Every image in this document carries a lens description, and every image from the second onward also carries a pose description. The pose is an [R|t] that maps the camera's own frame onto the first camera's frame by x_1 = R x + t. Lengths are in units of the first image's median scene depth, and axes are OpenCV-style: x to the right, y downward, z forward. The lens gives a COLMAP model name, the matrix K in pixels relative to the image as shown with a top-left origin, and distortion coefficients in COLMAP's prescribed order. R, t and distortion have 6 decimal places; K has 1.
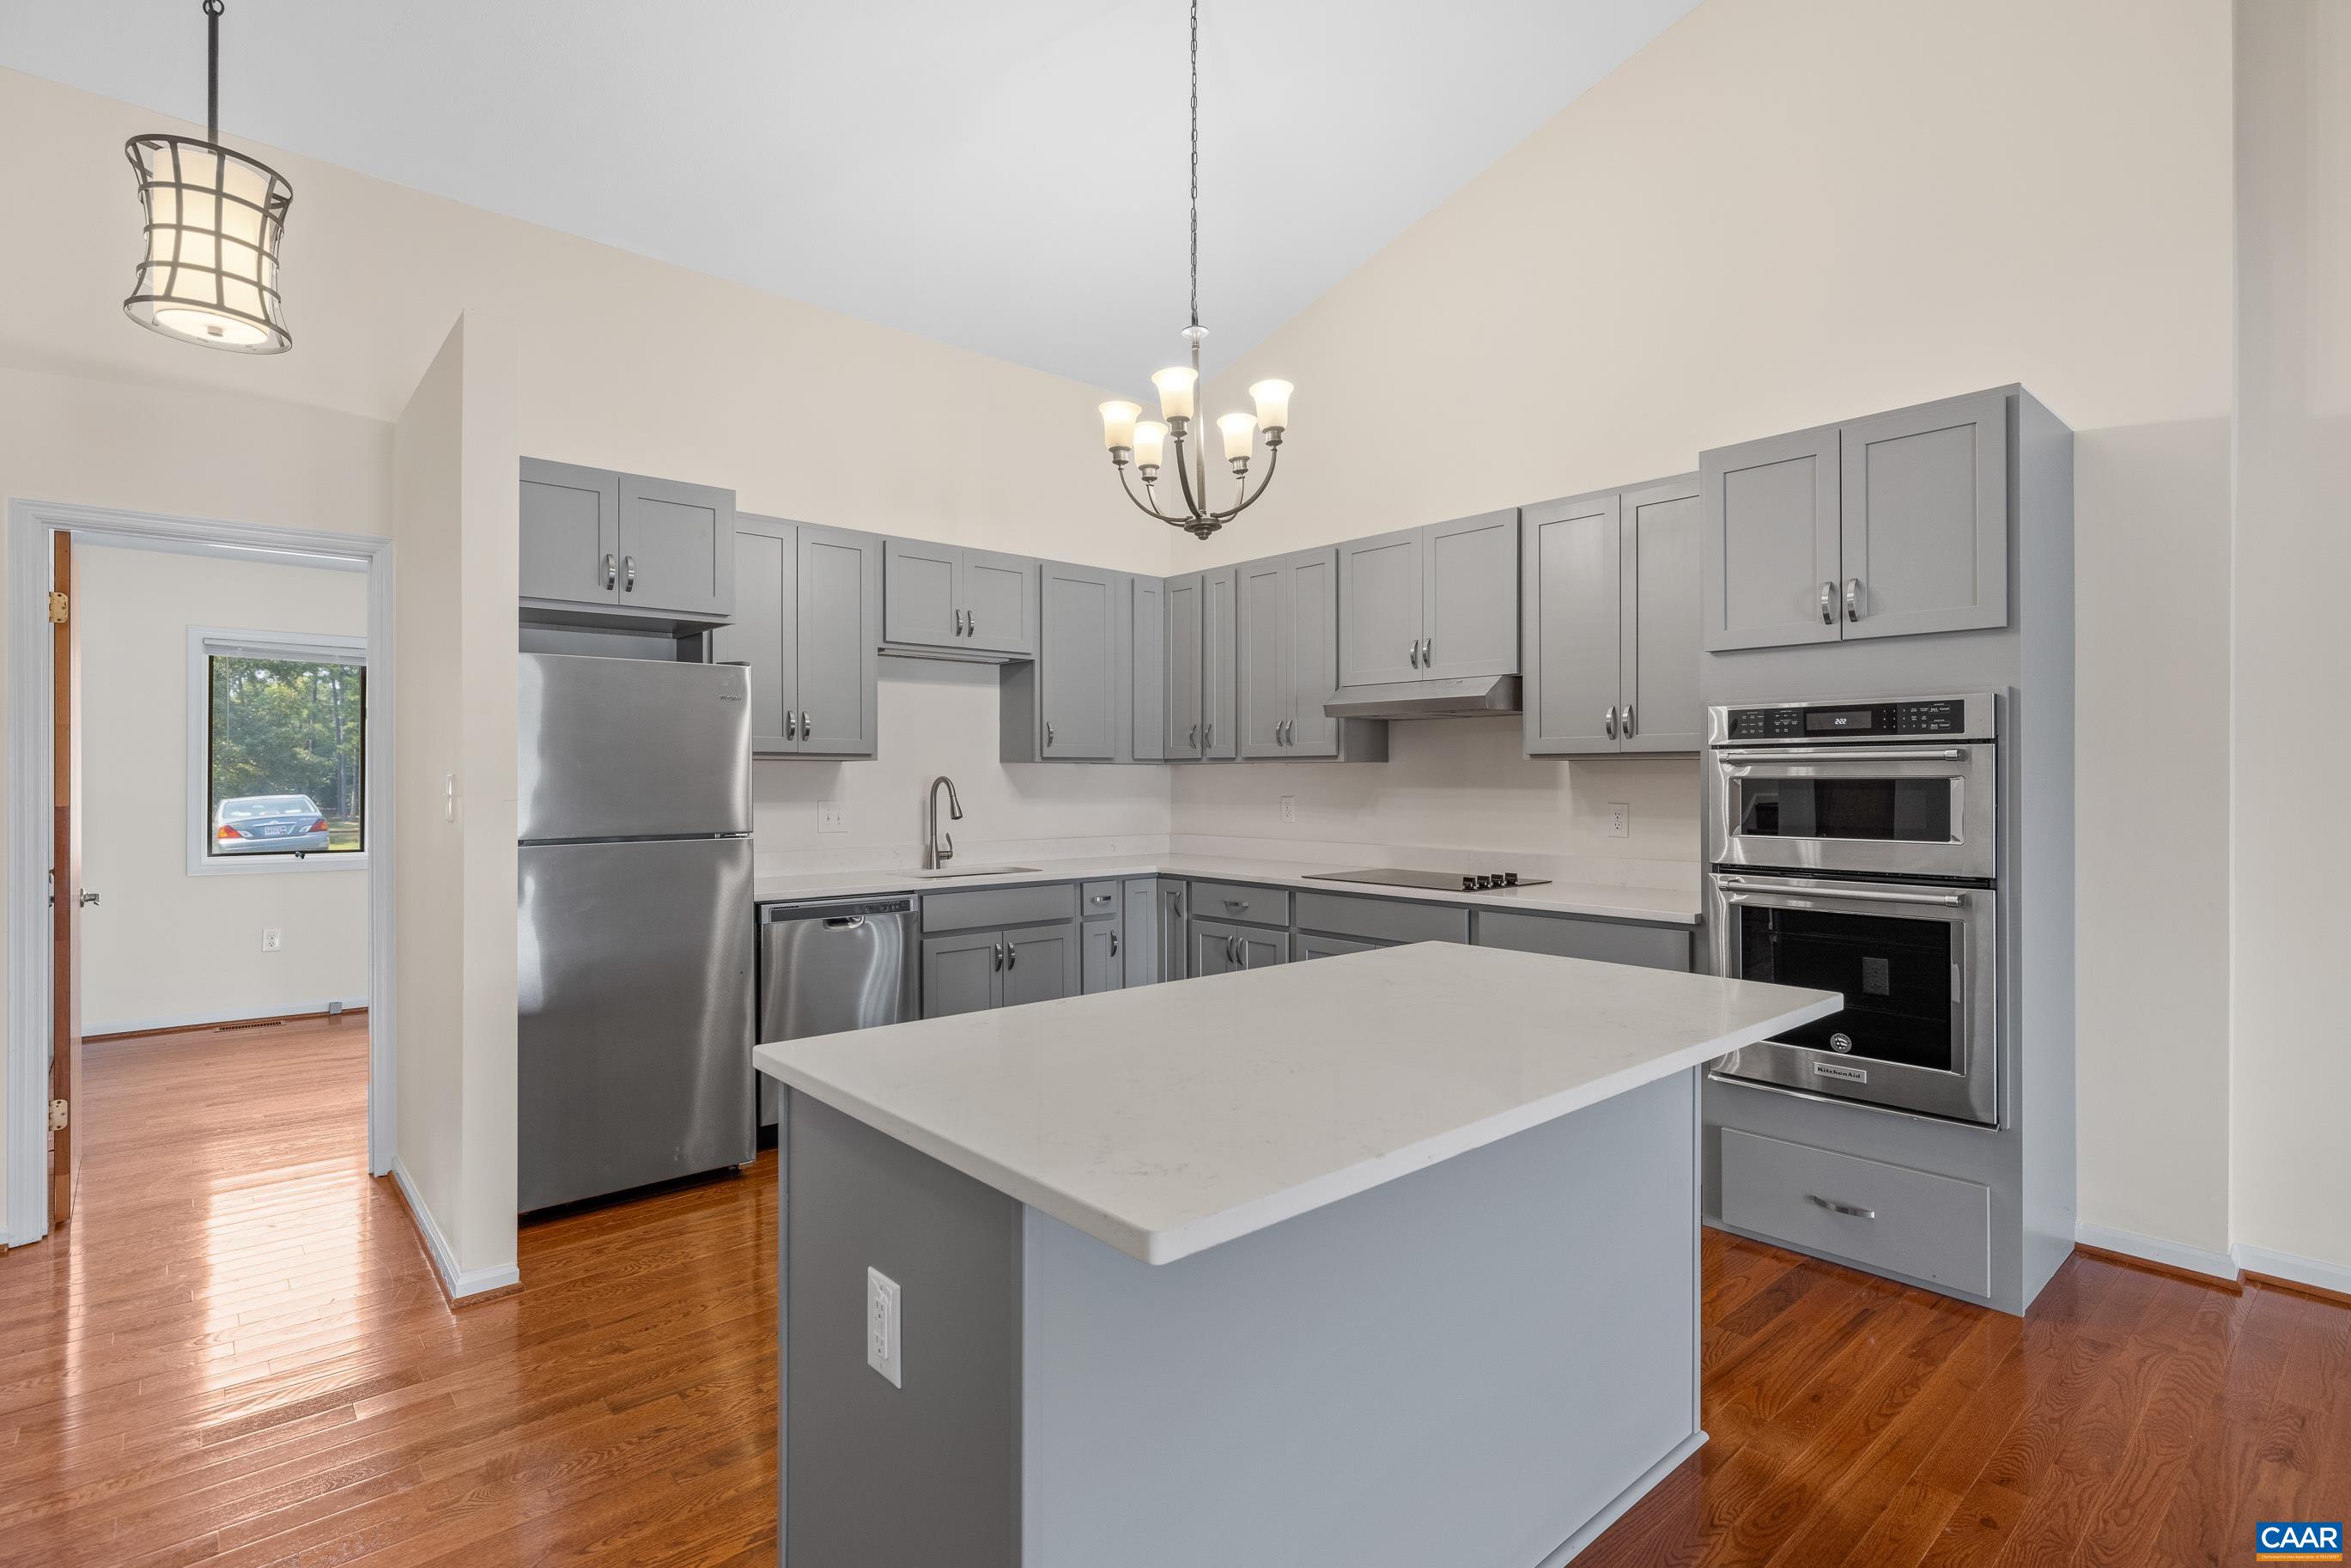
lens RADIAL K [[1125.2, 0, 1167.2], [0, 1125.2, 778.7], [0, 0, 1]] dist [0.004257, 0.000956]
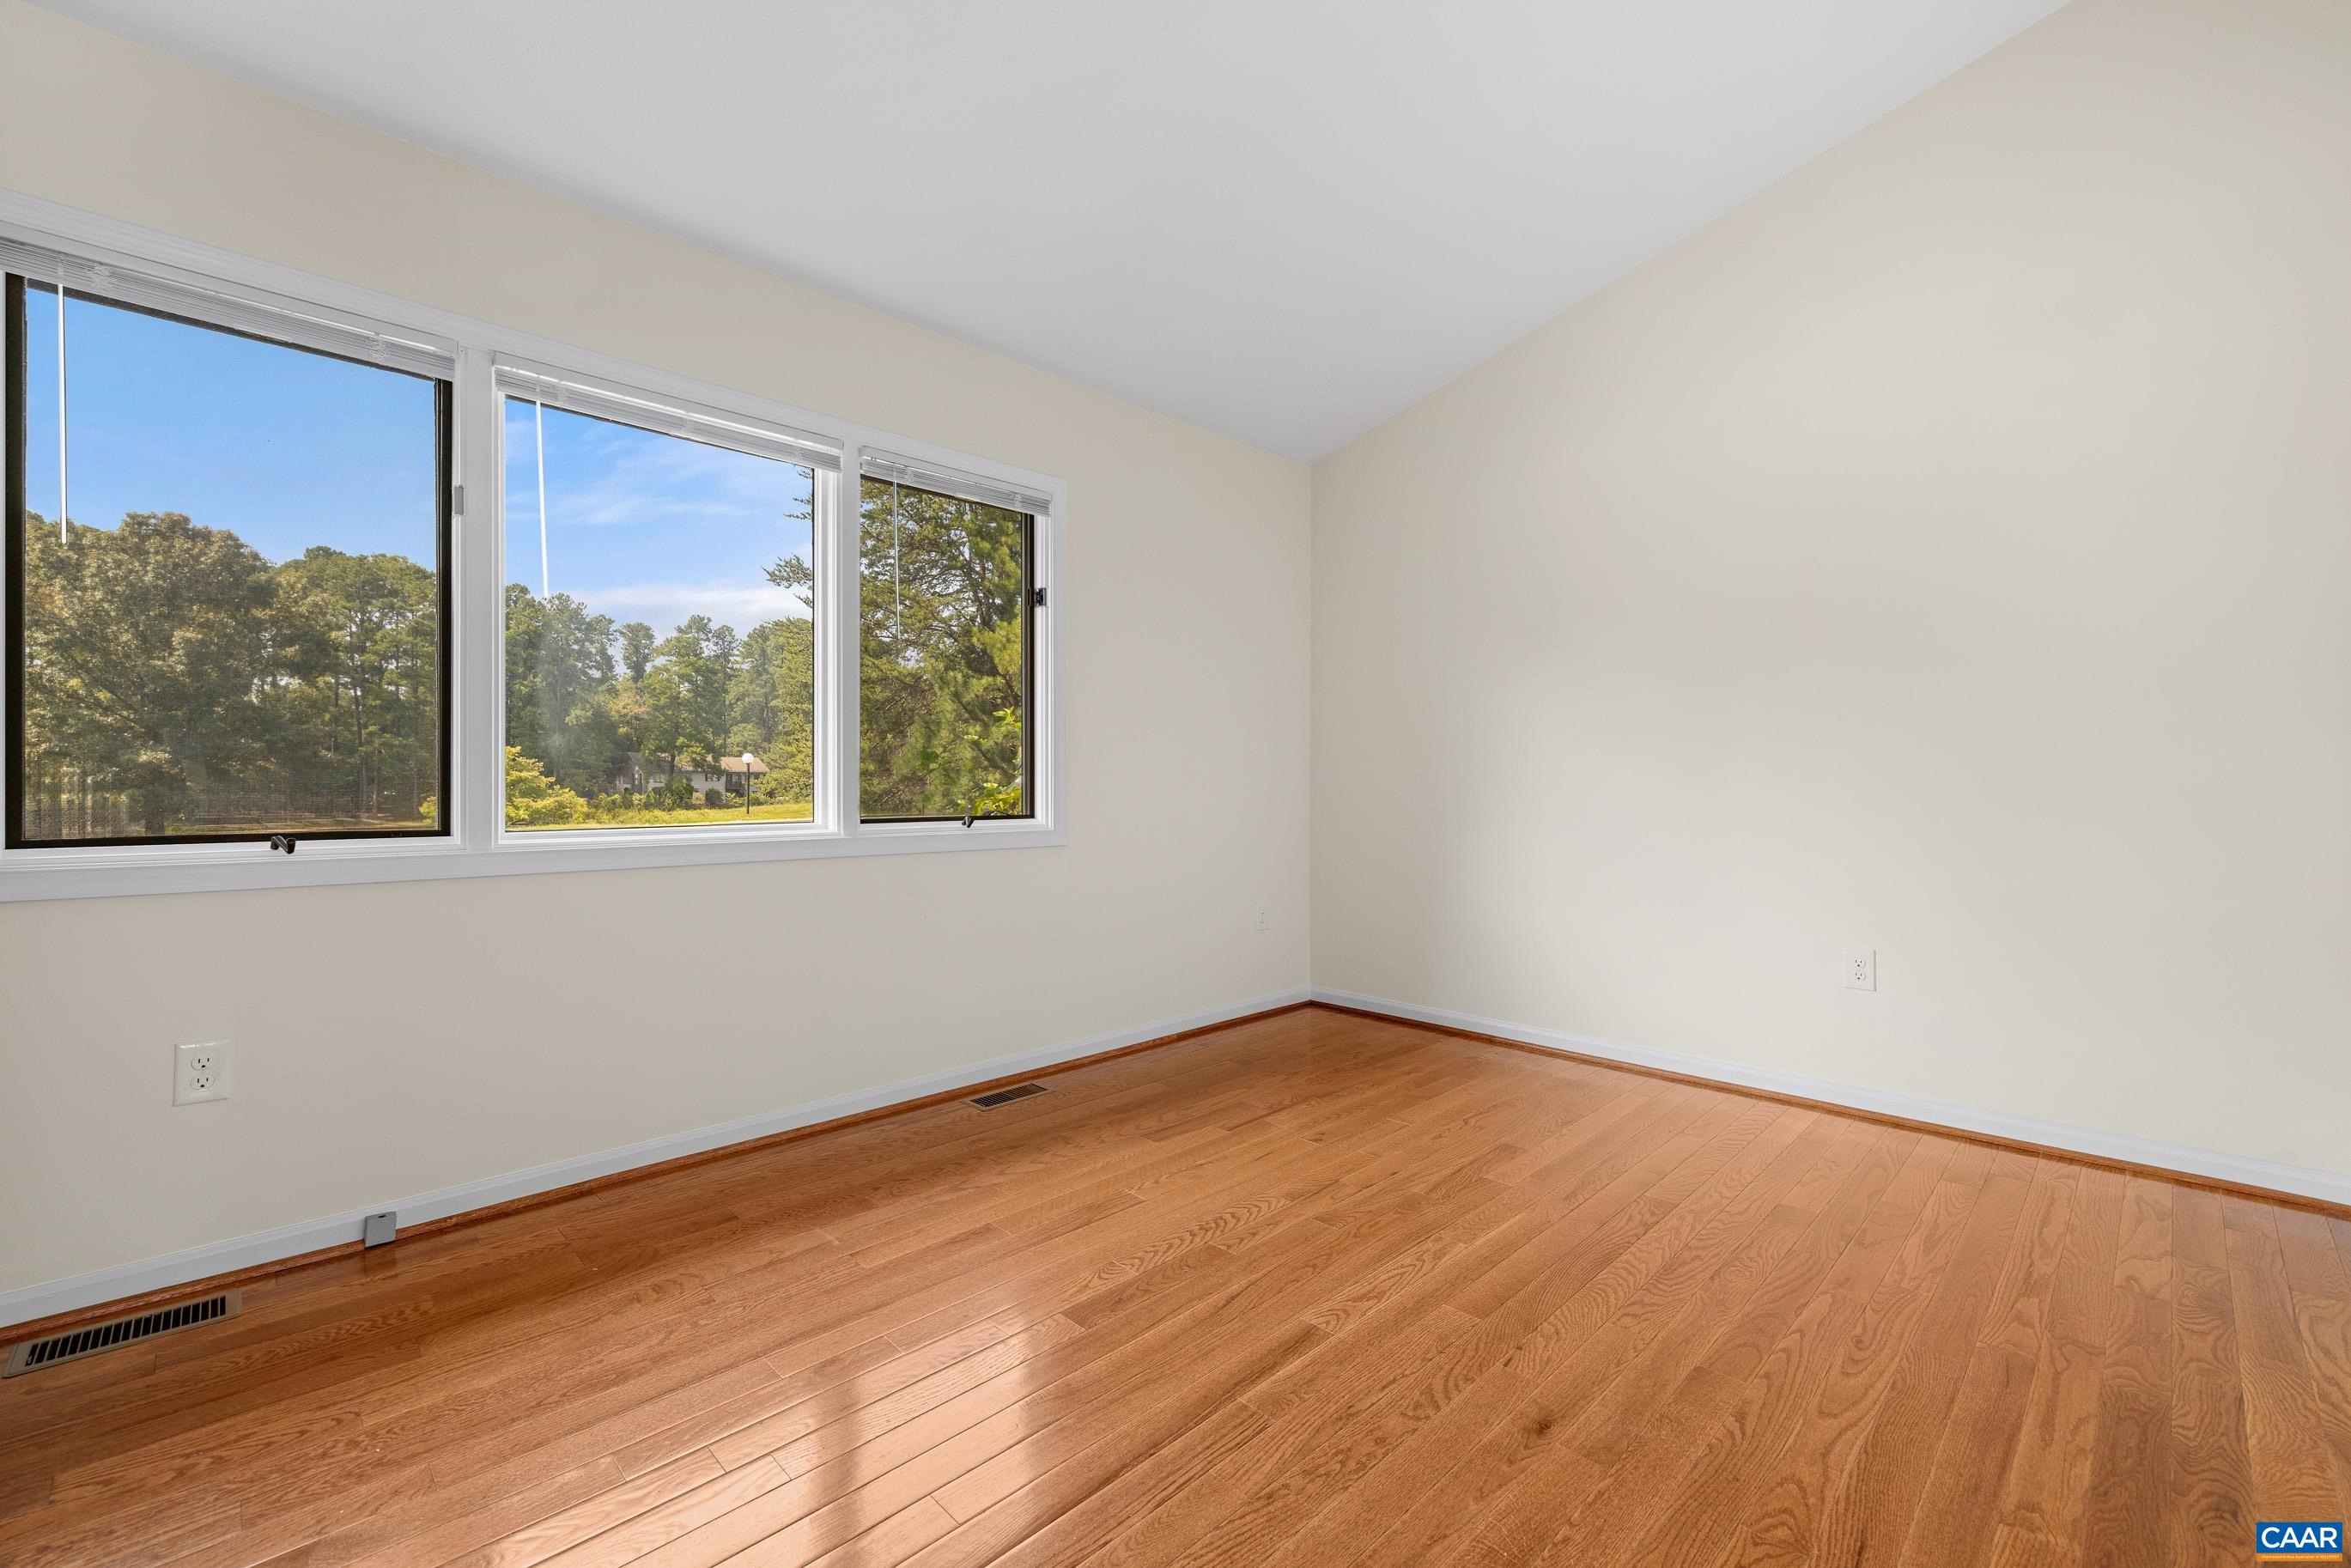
lens RADIAL K [[989.5, 0, 1185.6], [0, 989.5, 782.4], [0, 0, 1]] dist [0.006236, -0.001527]
pose [[0.998199, 0.000576, 0.059992, -0.428164], [-0.000724, 0.999997, 0.002440, 0.040899], [-0.059991, -0.002479, 0.998196, 0.572483]]
